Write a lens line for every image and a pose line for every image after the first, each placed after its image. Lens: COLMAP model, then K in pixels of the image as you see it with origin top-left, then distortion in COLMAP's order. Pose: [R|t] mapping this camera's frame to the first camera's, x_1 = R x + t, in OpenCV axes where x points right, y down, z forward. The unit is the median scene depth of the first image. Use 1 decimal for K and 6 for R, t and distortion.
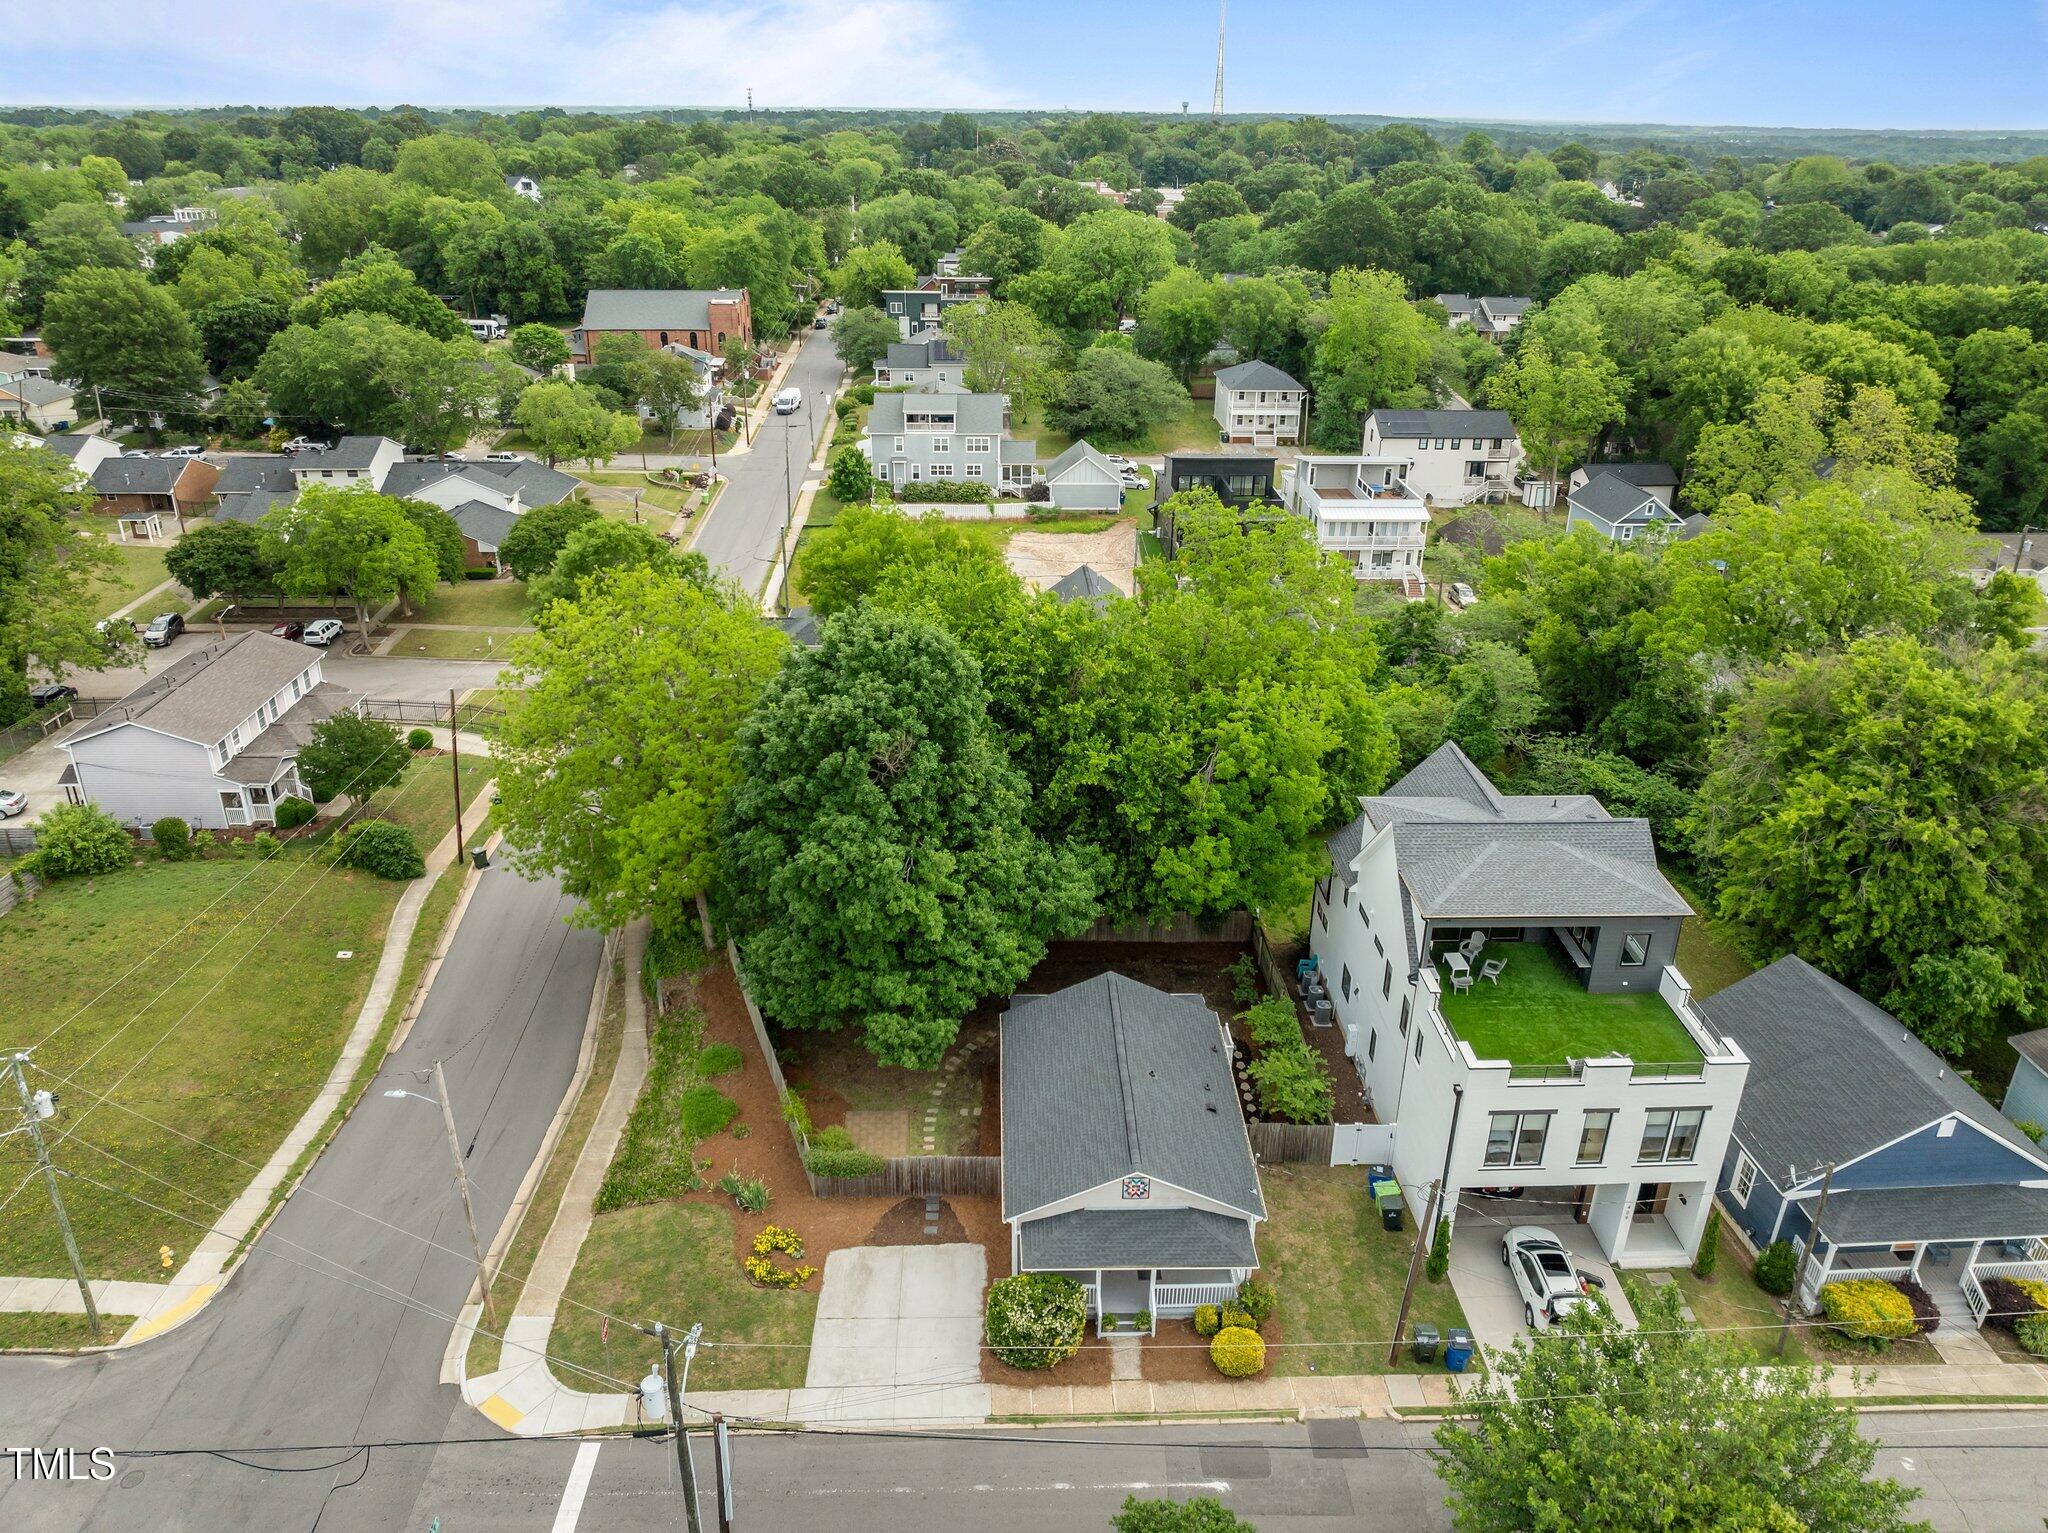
lens RADIAL K [[1432.9, 0, 1024.0], [0, 1432.9, 766.5], [0, 0, 1]] dist [-0.045980, 0.004338]
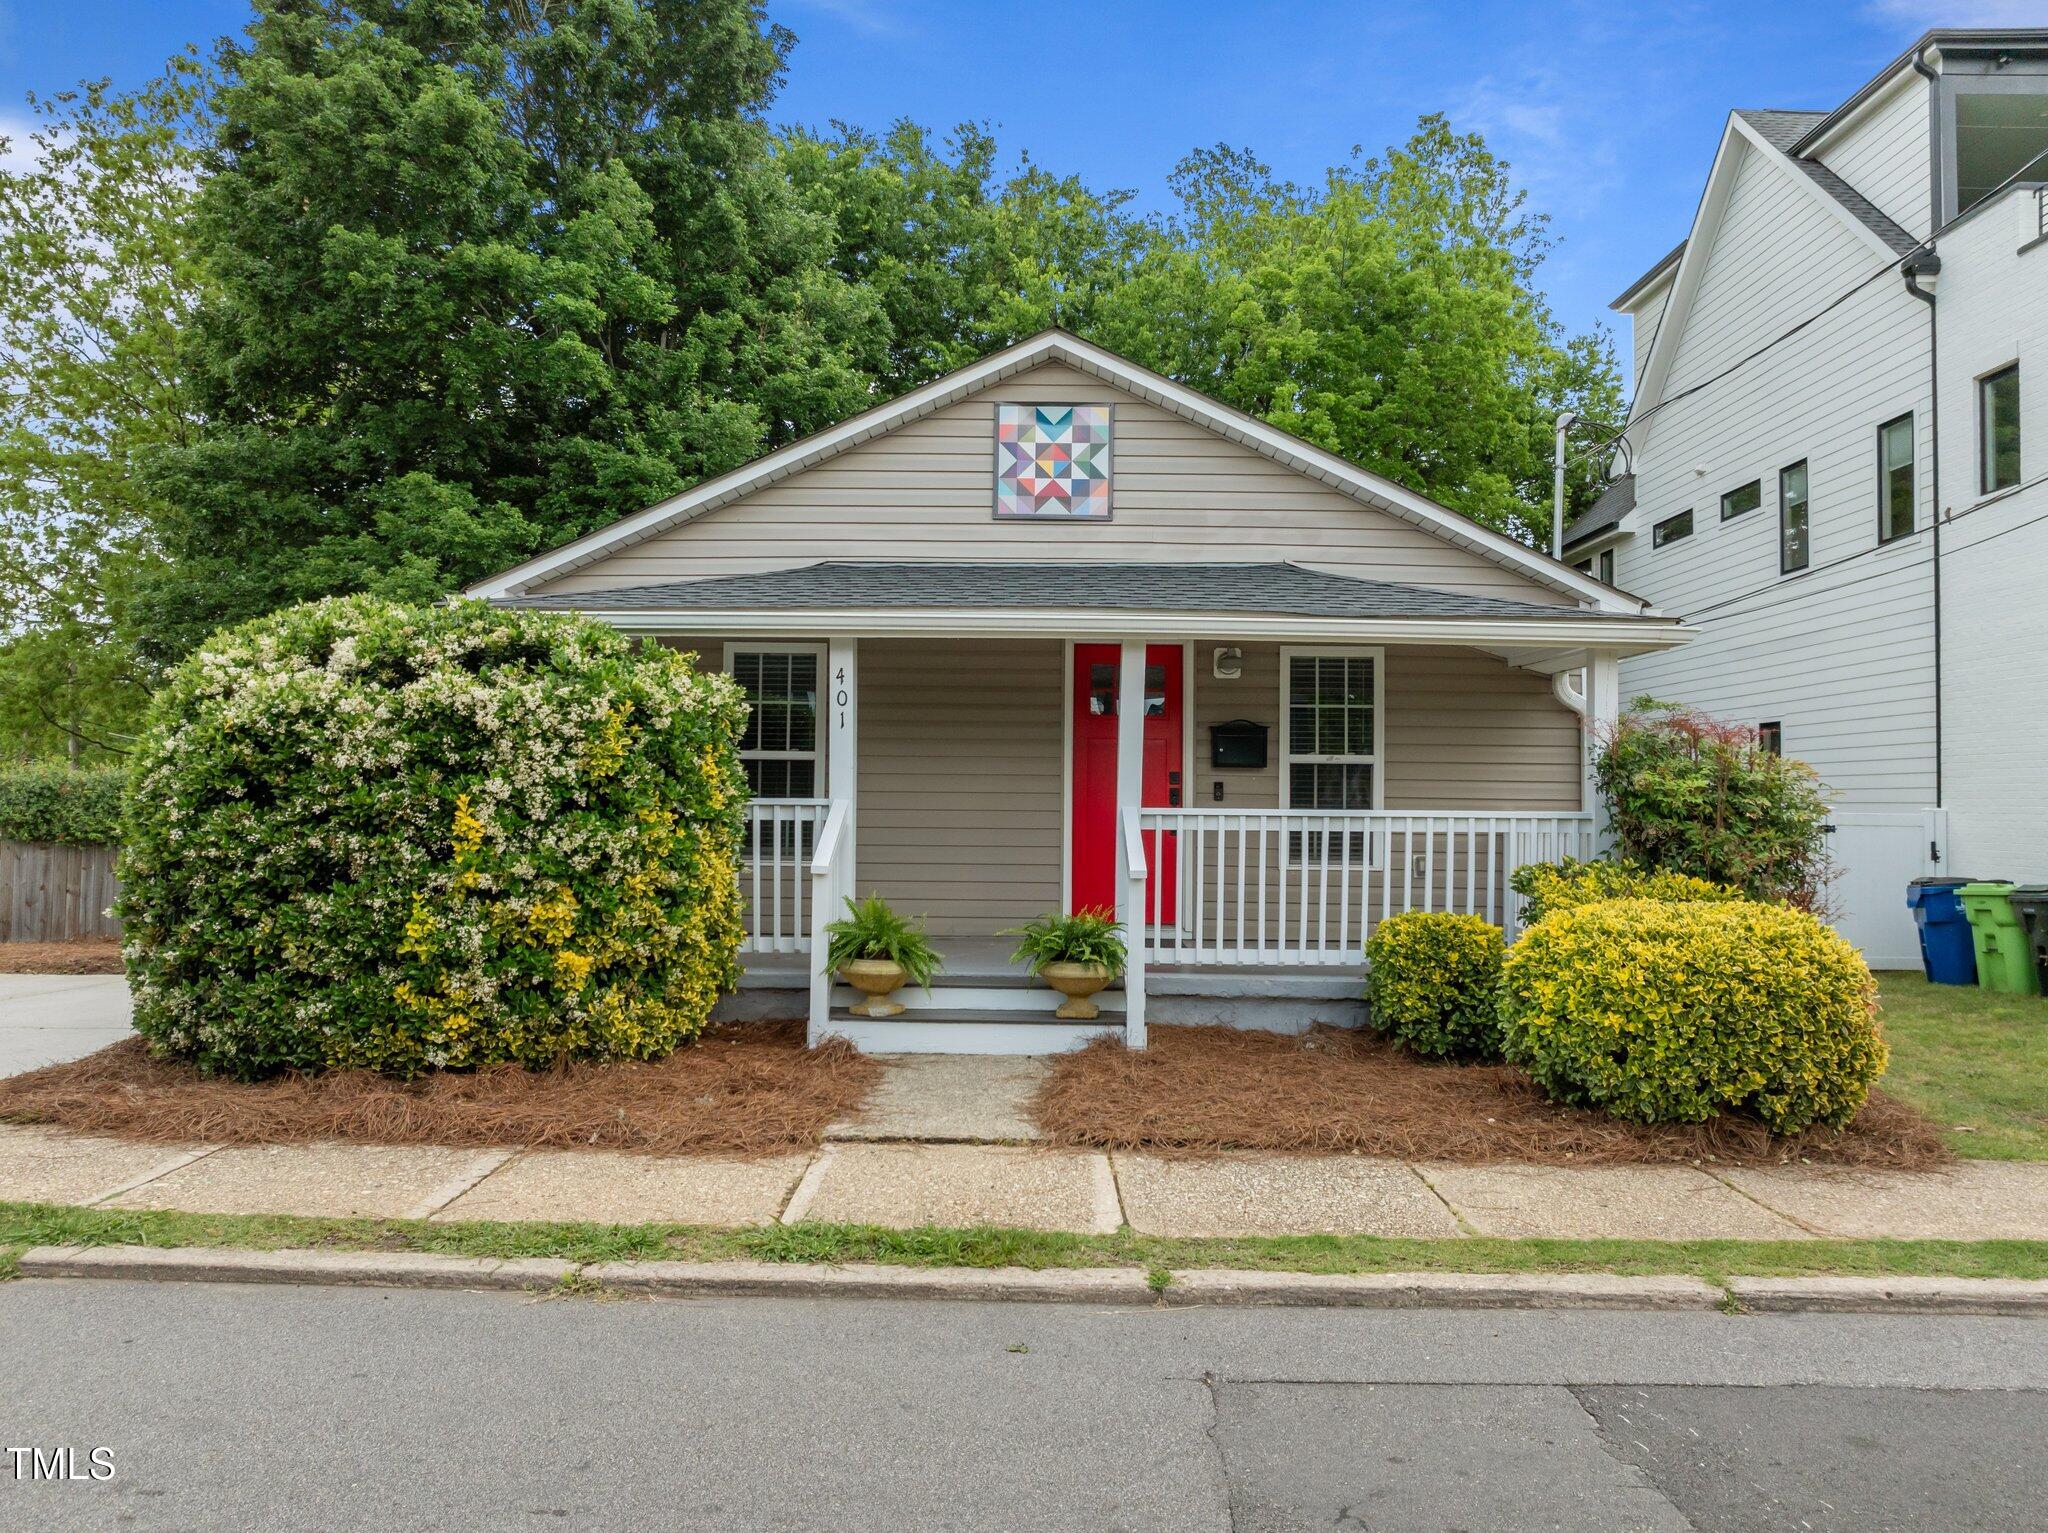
lens RADIAL K [[1443.9, 0, 1024.0], [0, 1443.9, 766.5], [0, 0, 1]] dist [-0.040670, -0.004314]
pose [[0.999391, 0.002258, -0.034809, 0.047722], [-0.017210, 0.899906, -0.435745, 0.254609], [0.030341, 0.436078, 0.899397, 0.474506]]
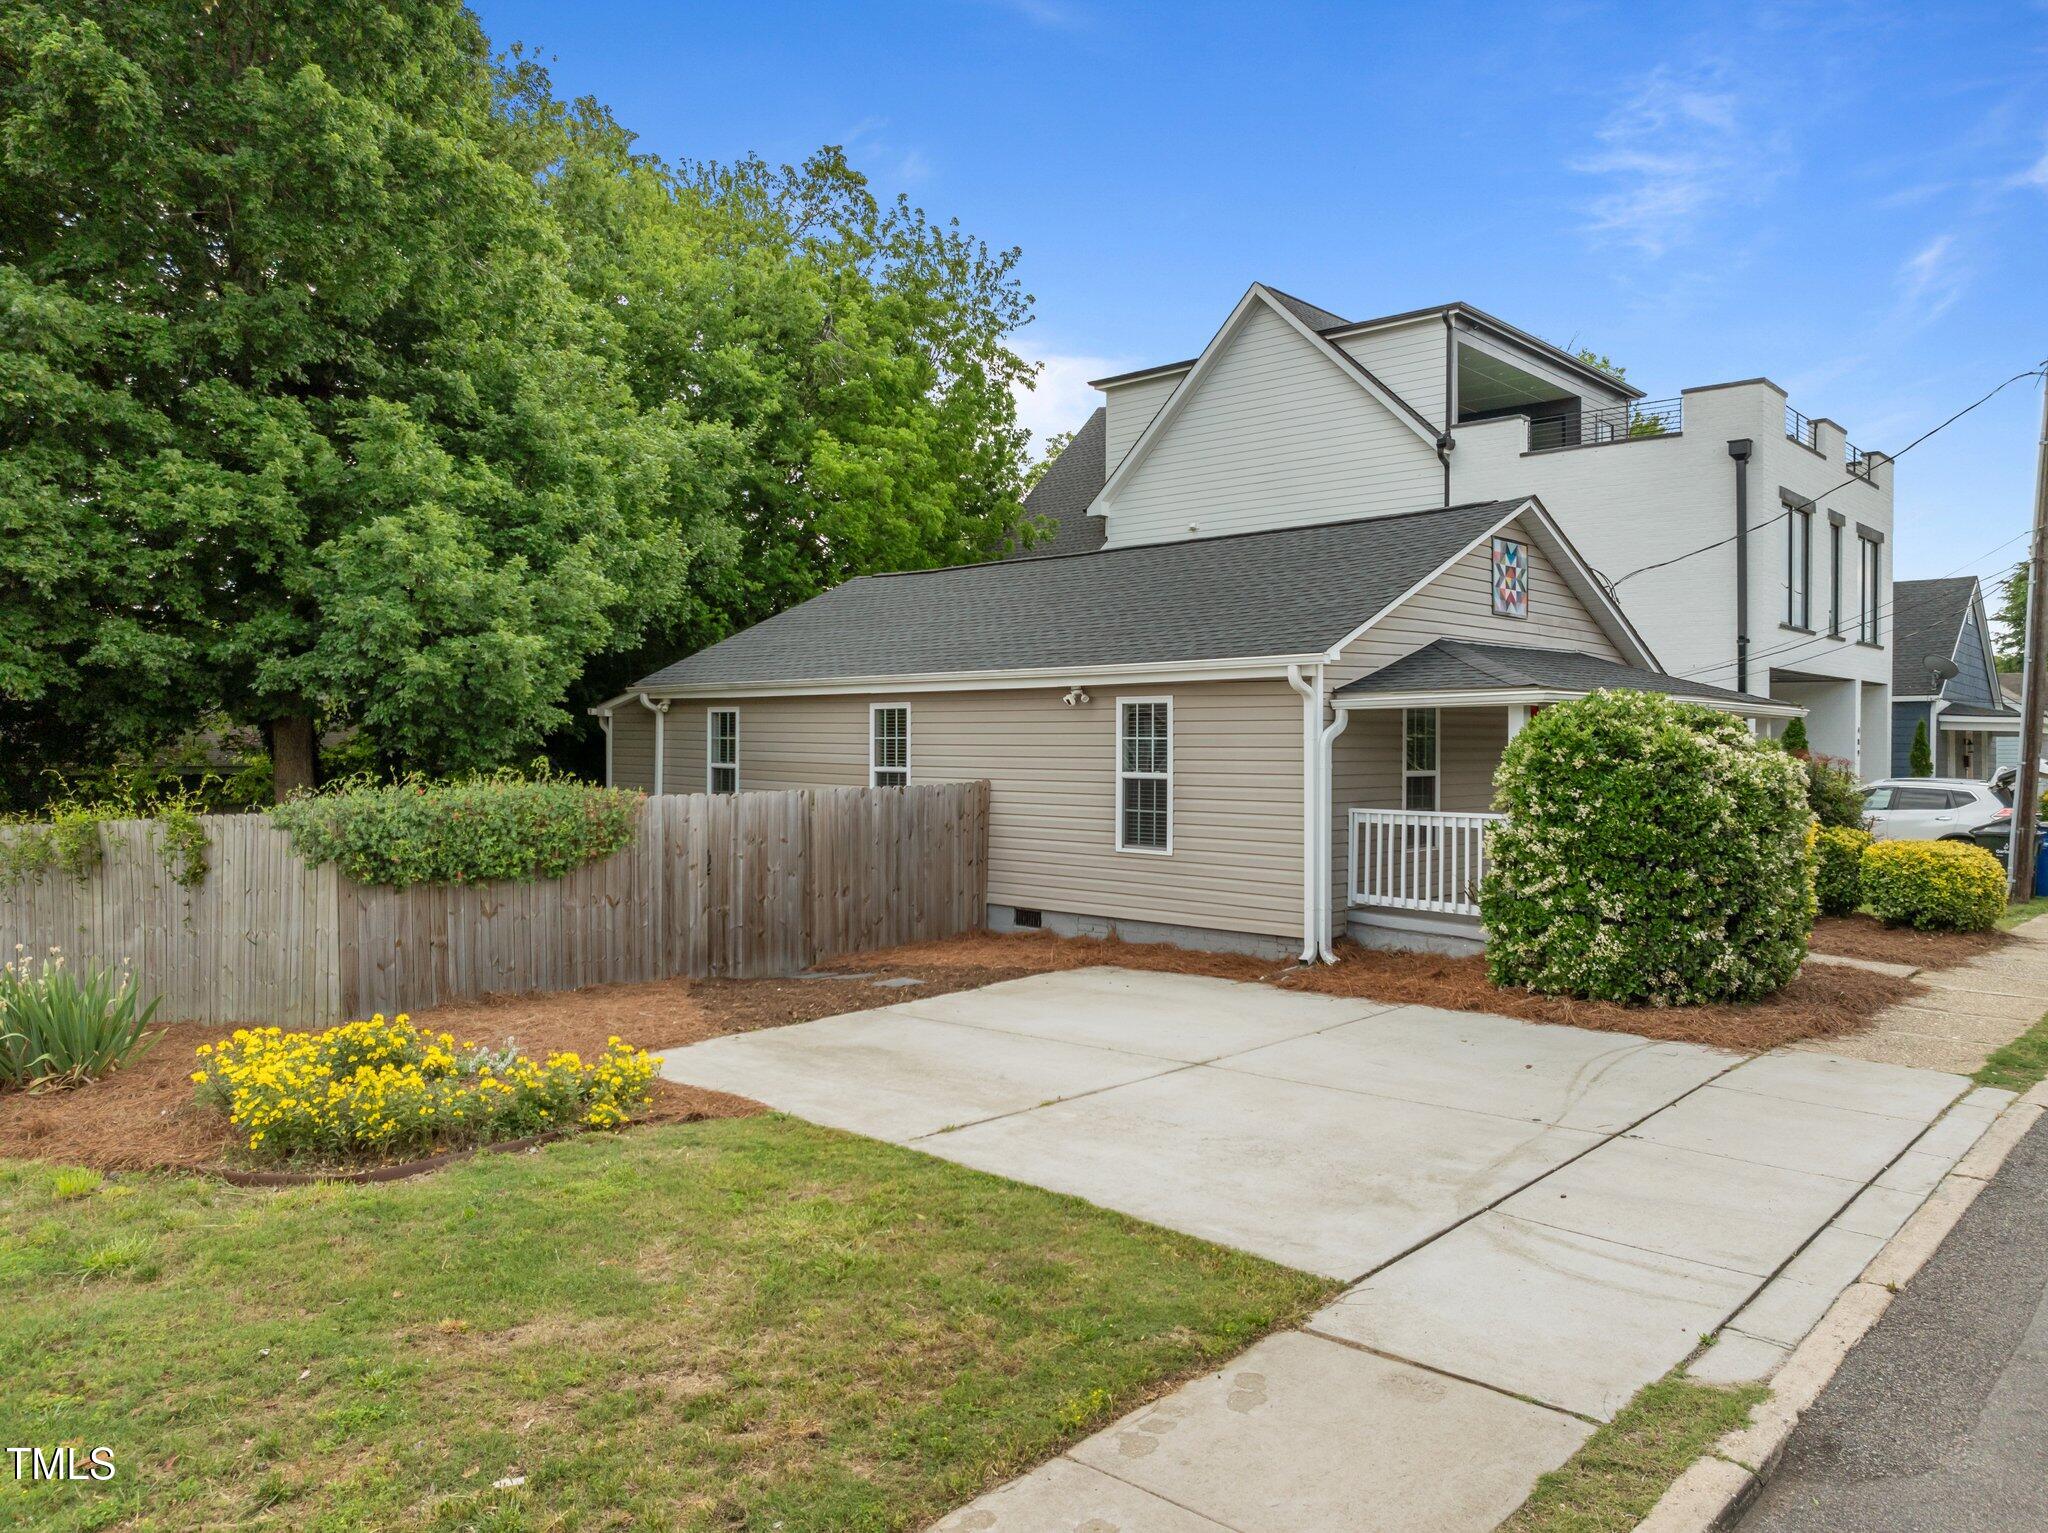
lens RADIAL K [[1442.5, 0, 1027.0], [0, 1442.5, 767.8], [0, 0, 1]] dist [-0.024208, -0.028595]
pose [[0.710533, -0.020040, 0.703378, -0.146630], [0.294825, 0.916103, -0.271723, 0.231518], [-0.638922, 0.400442, 0.656830, 0.501938]]
